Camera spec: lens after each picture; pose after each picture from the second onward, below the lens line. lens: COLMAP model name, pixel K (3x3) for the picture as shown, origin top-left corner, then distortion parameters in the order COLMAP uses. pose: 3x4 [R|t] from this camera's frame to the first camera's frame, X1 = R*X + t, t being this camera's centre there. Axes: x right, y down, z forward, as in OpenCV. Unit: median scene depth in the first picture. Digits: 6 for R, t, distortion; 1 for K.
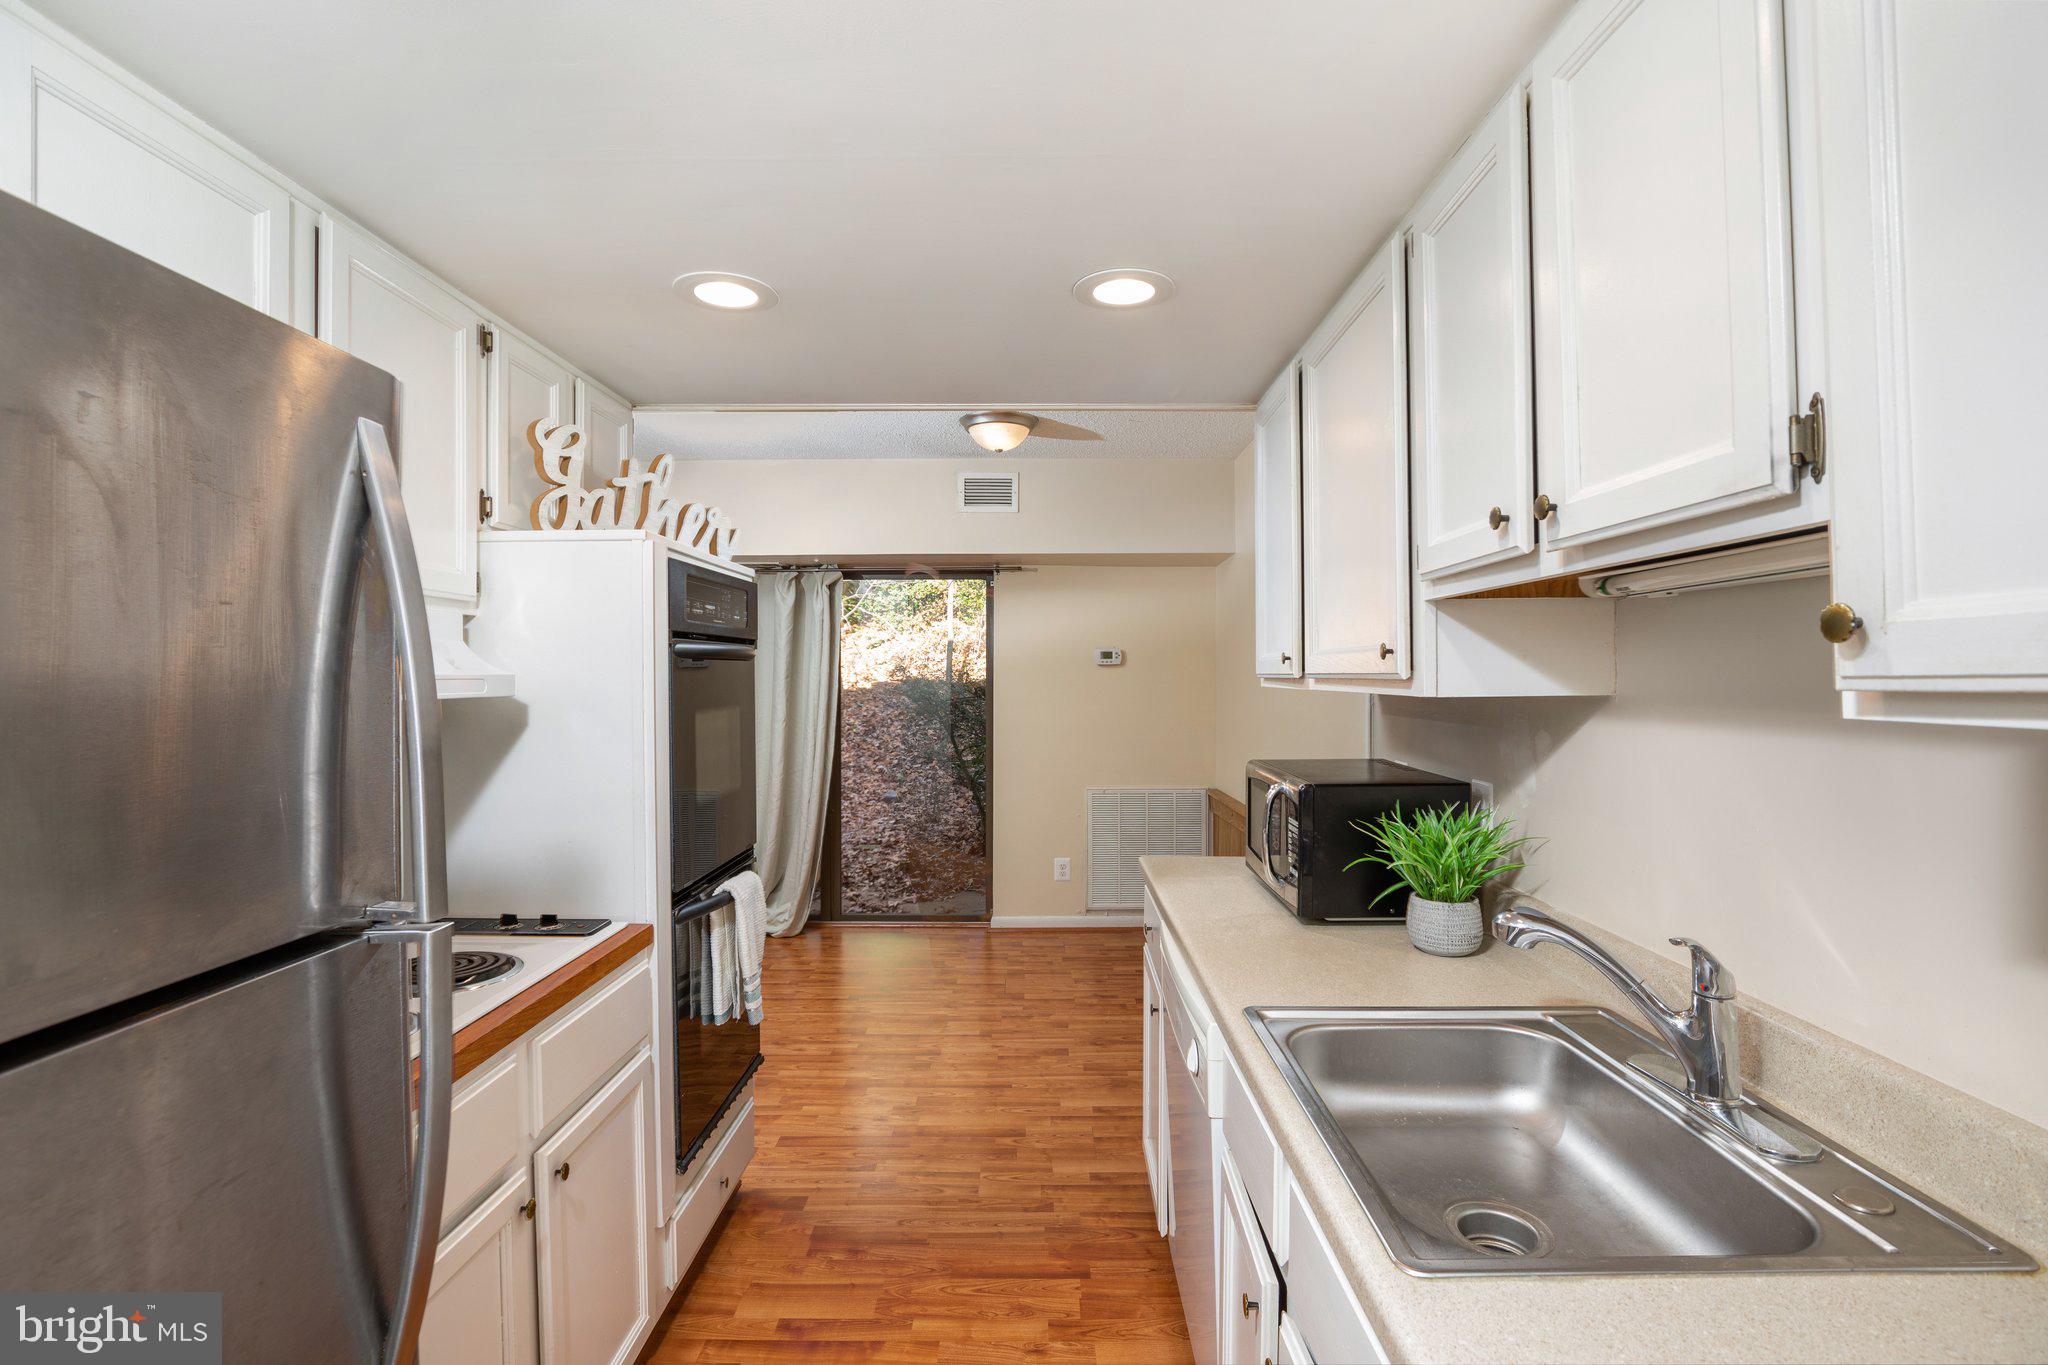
lens RADIAL K [[920.4, 0, 1024.4], [0, 920.4, 678.1], [0, 0, 1]] dist [-0.002921, -0.000355]
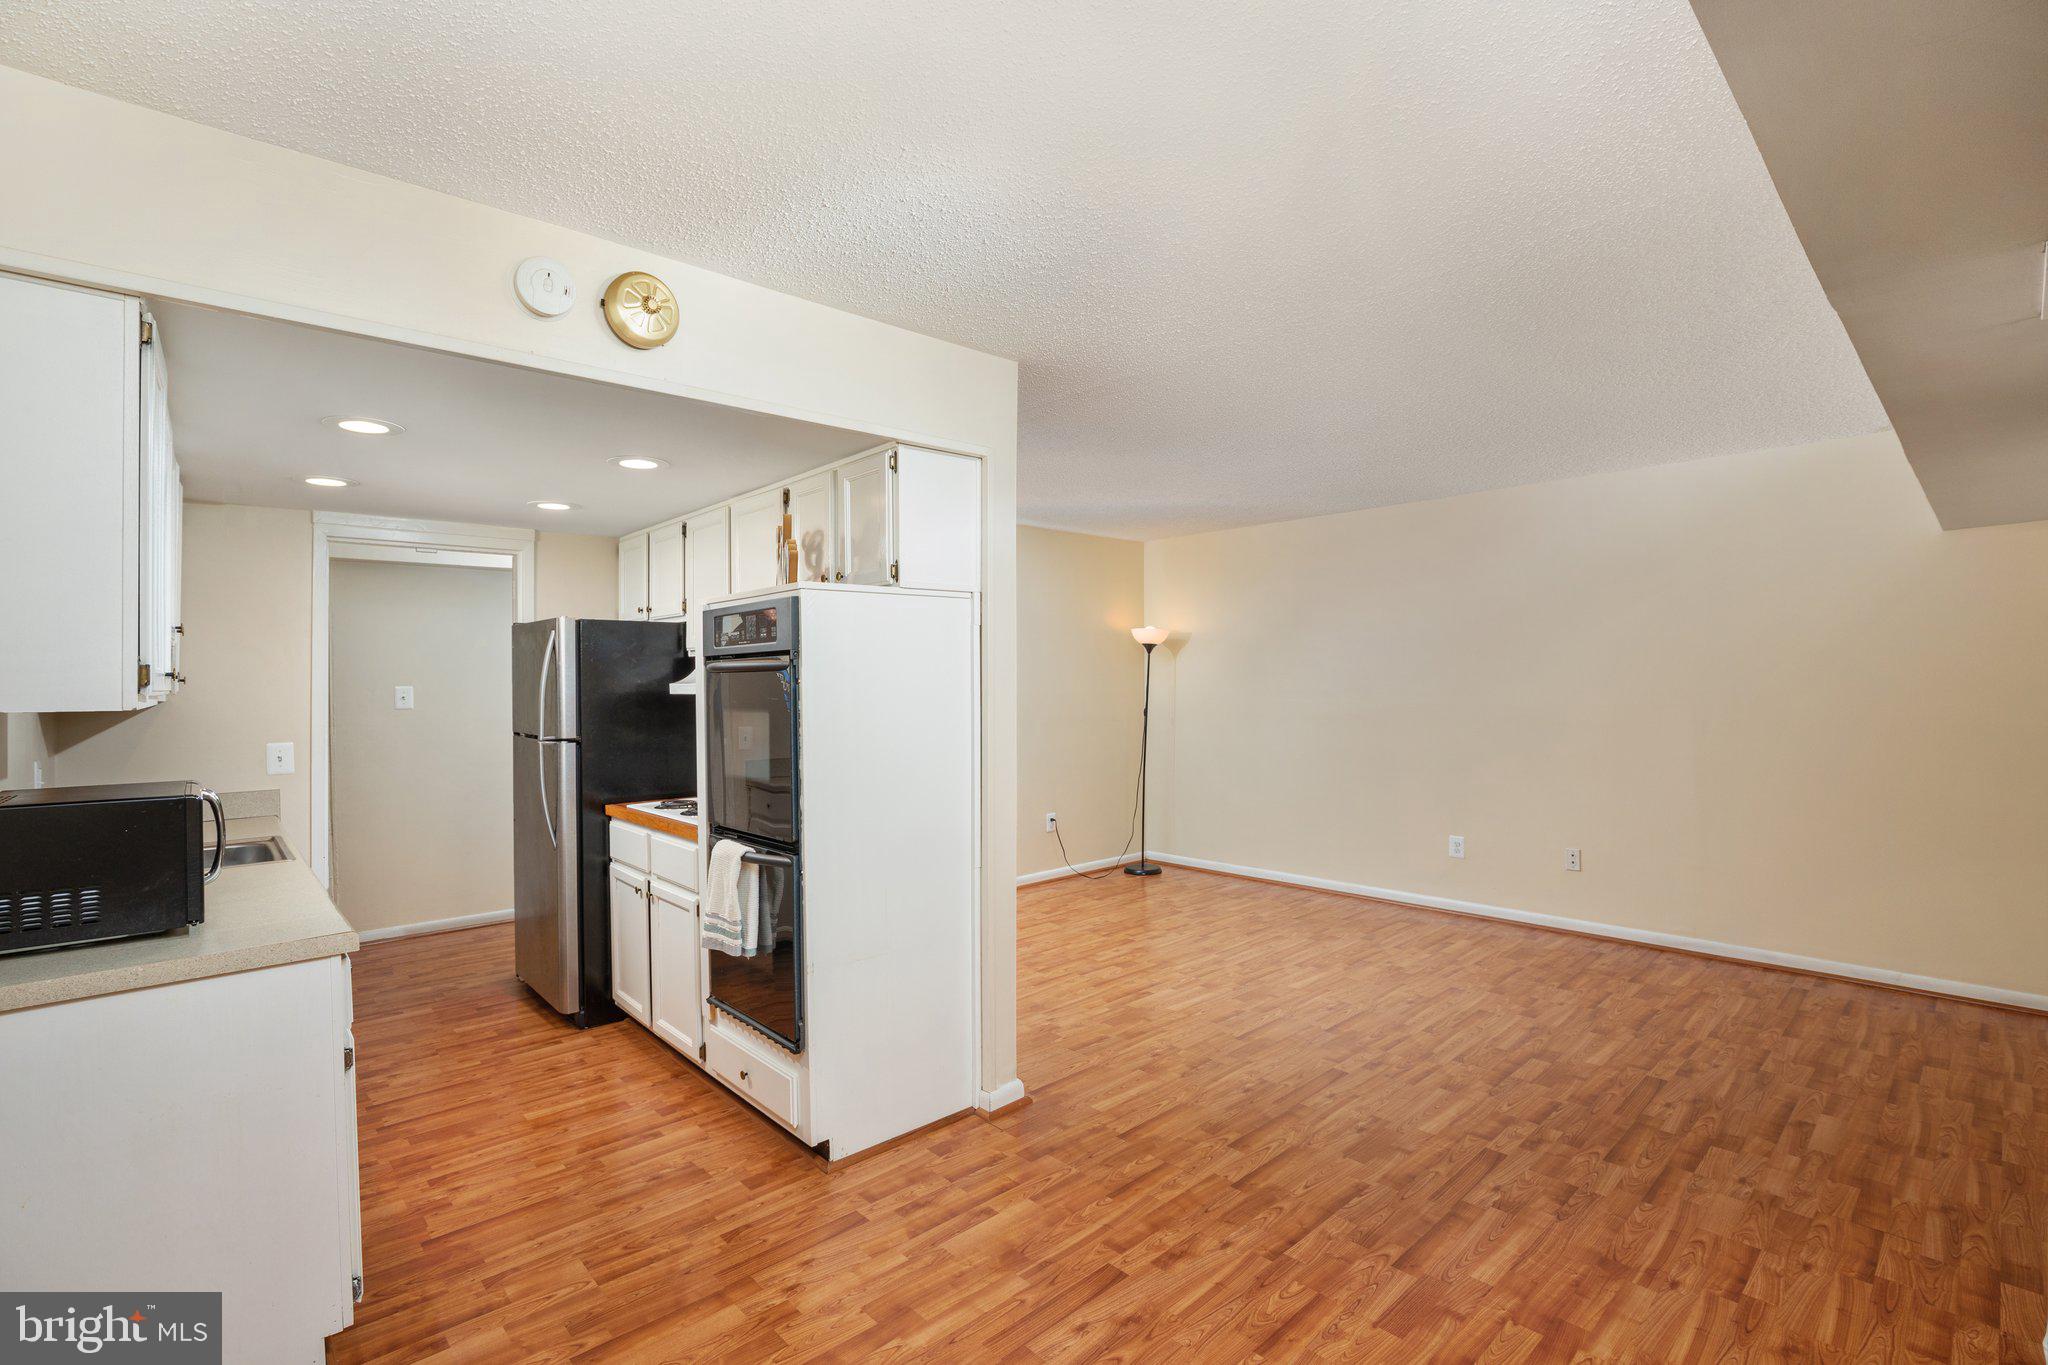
lens RADIAL K [[920.4, 0, 1024.3], [0, 920.4, 683.5], [0, 0, 1]] dist [-0.002921, -0.000355]
pose [[-0.726179, 0.011525, -0.687409, 0.250949], [0.015606, 0.999878, 0.000277, -0.012484], [0.687328, -0.010527, -0.726271, 1.955899]]
